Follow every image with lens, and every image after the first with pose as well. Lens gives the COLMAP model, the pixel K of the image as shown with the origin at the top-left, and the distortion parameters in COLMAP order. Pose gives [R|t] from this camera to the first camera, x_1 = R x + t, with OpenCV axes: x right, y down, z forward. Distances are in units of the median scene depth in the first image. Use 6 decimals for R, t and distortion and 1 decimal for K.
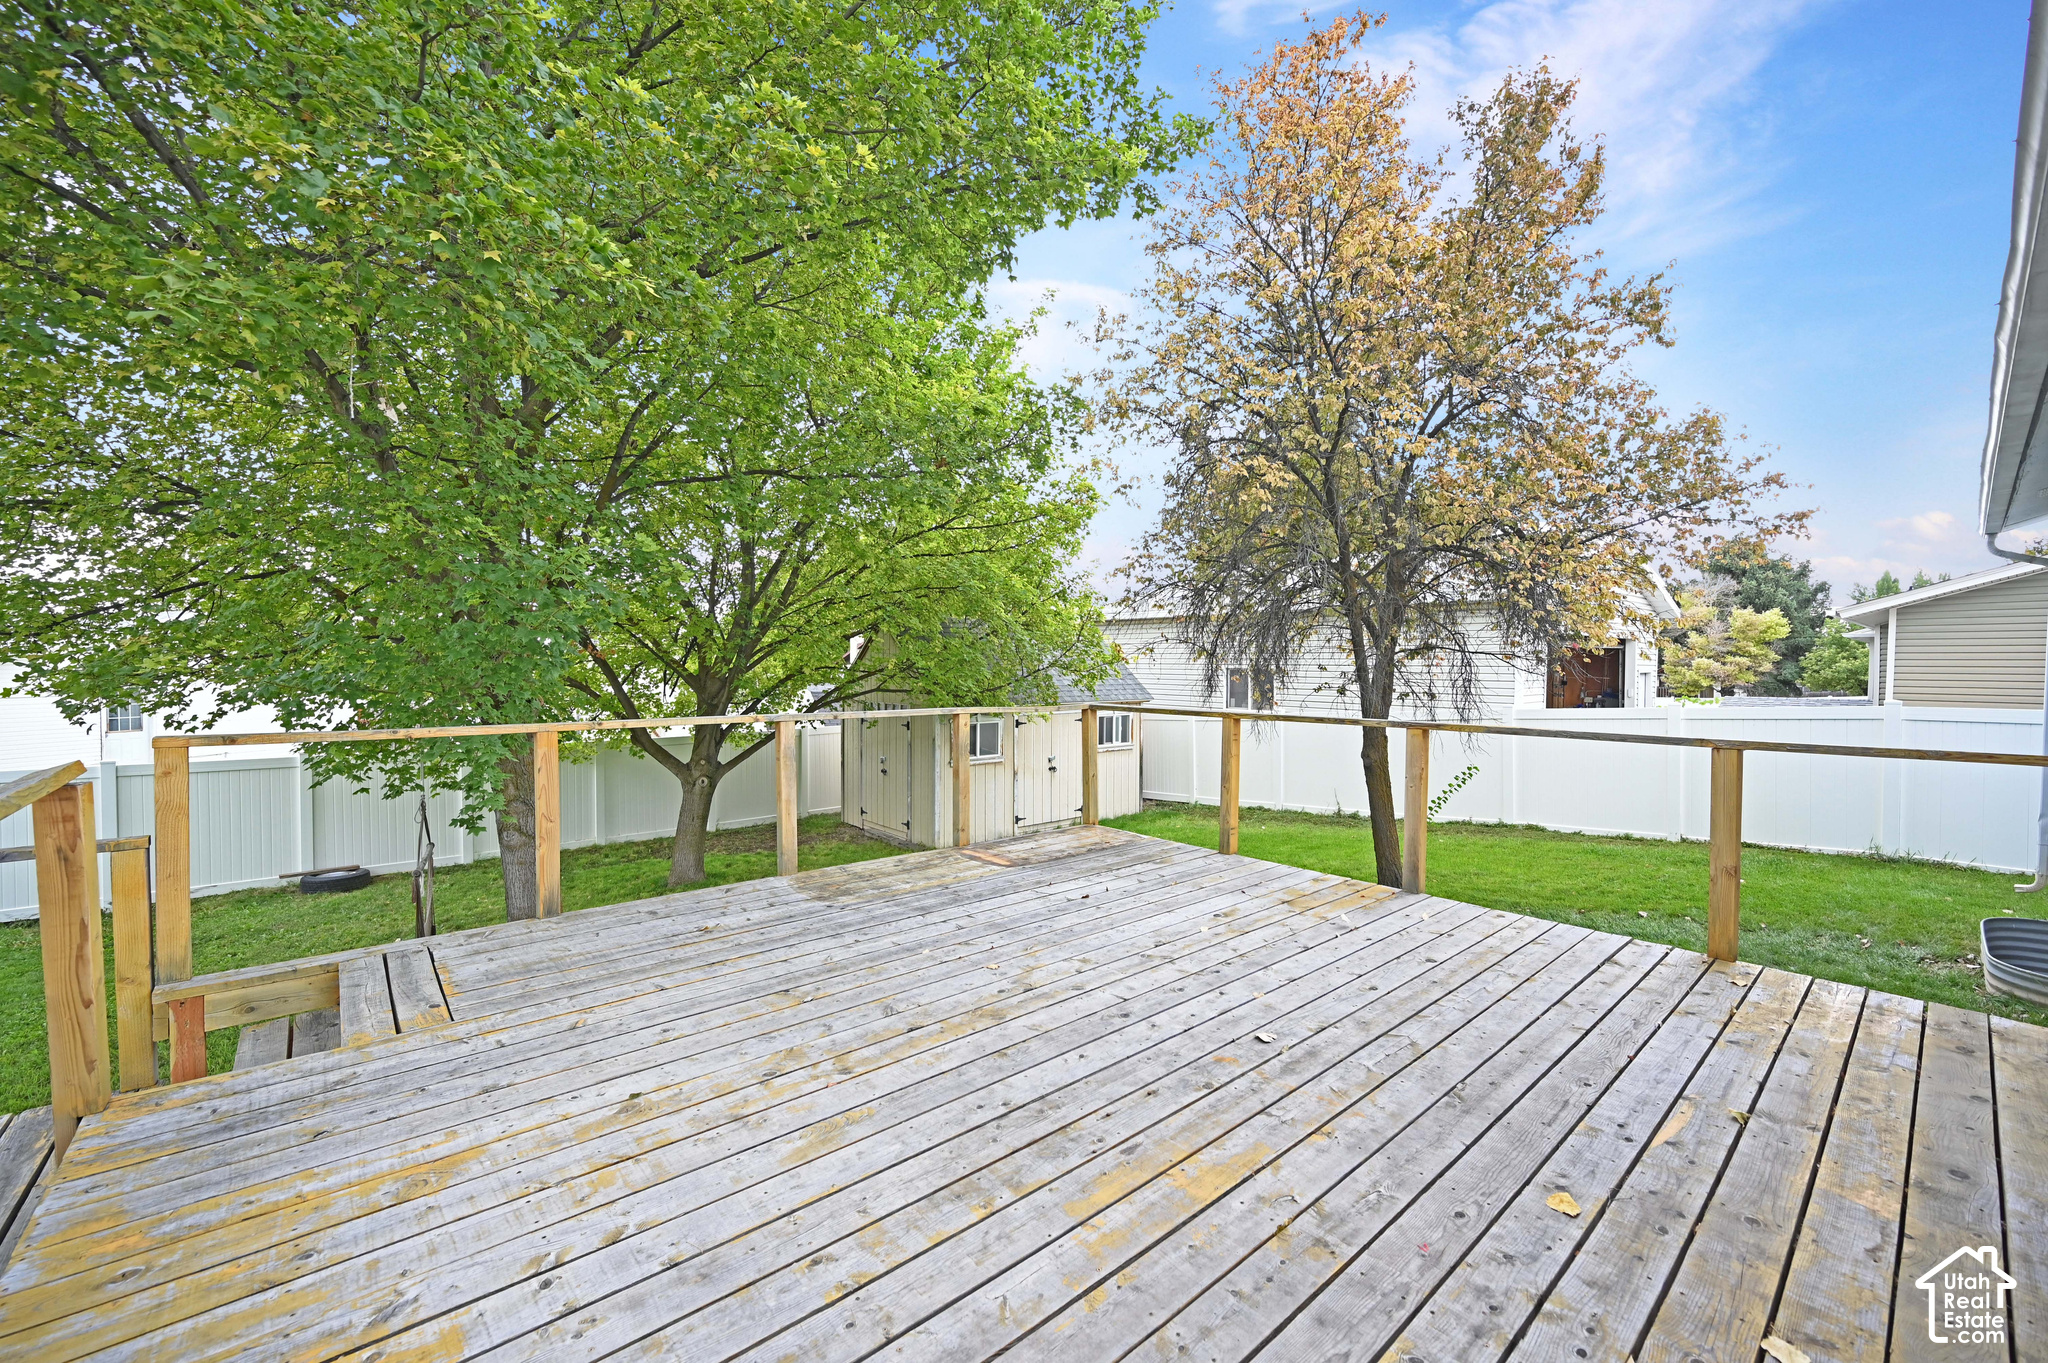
lens RADIAL K [[805.2, 0, 1024.0], [0, 805.2, 681.5], [0, 0, 1]] dist [-0.000043, 0.000238]
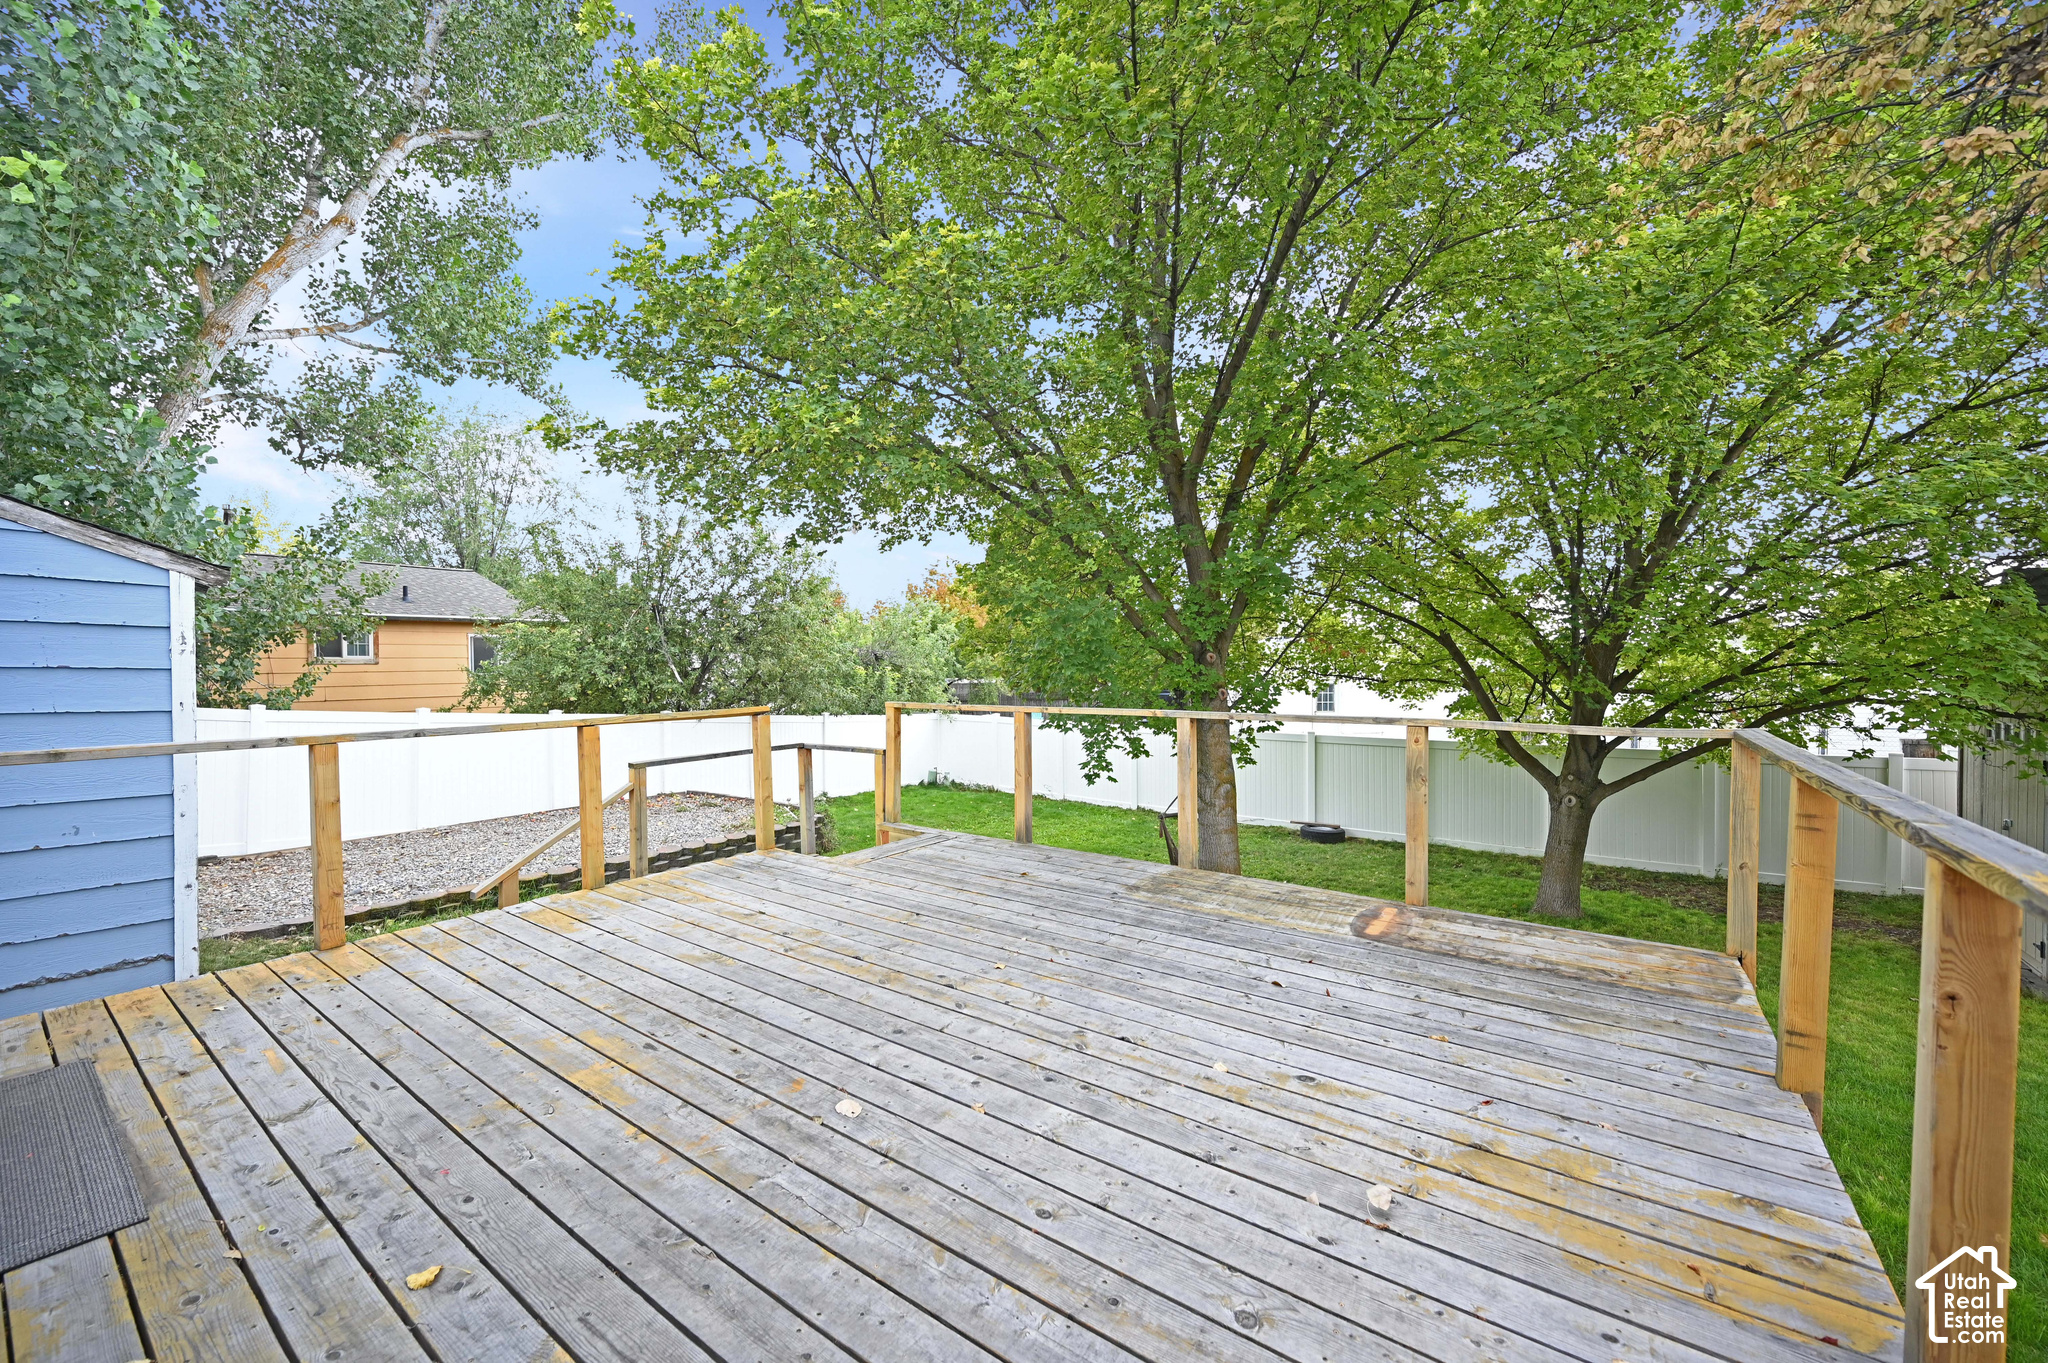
lens RADIAL K [[805.2, 0, 1024.0], [0, 805.2, 681.5], [0, 0, 1]] dist [-0.000043, 0.000238]
pose [[0.227526, 0.012596, -0.973691, 0.842397], [-0.011330, 0.999883, 0.010287, -0.007443], [0.973706, 0.008691, 0.227642, 0.722223]]
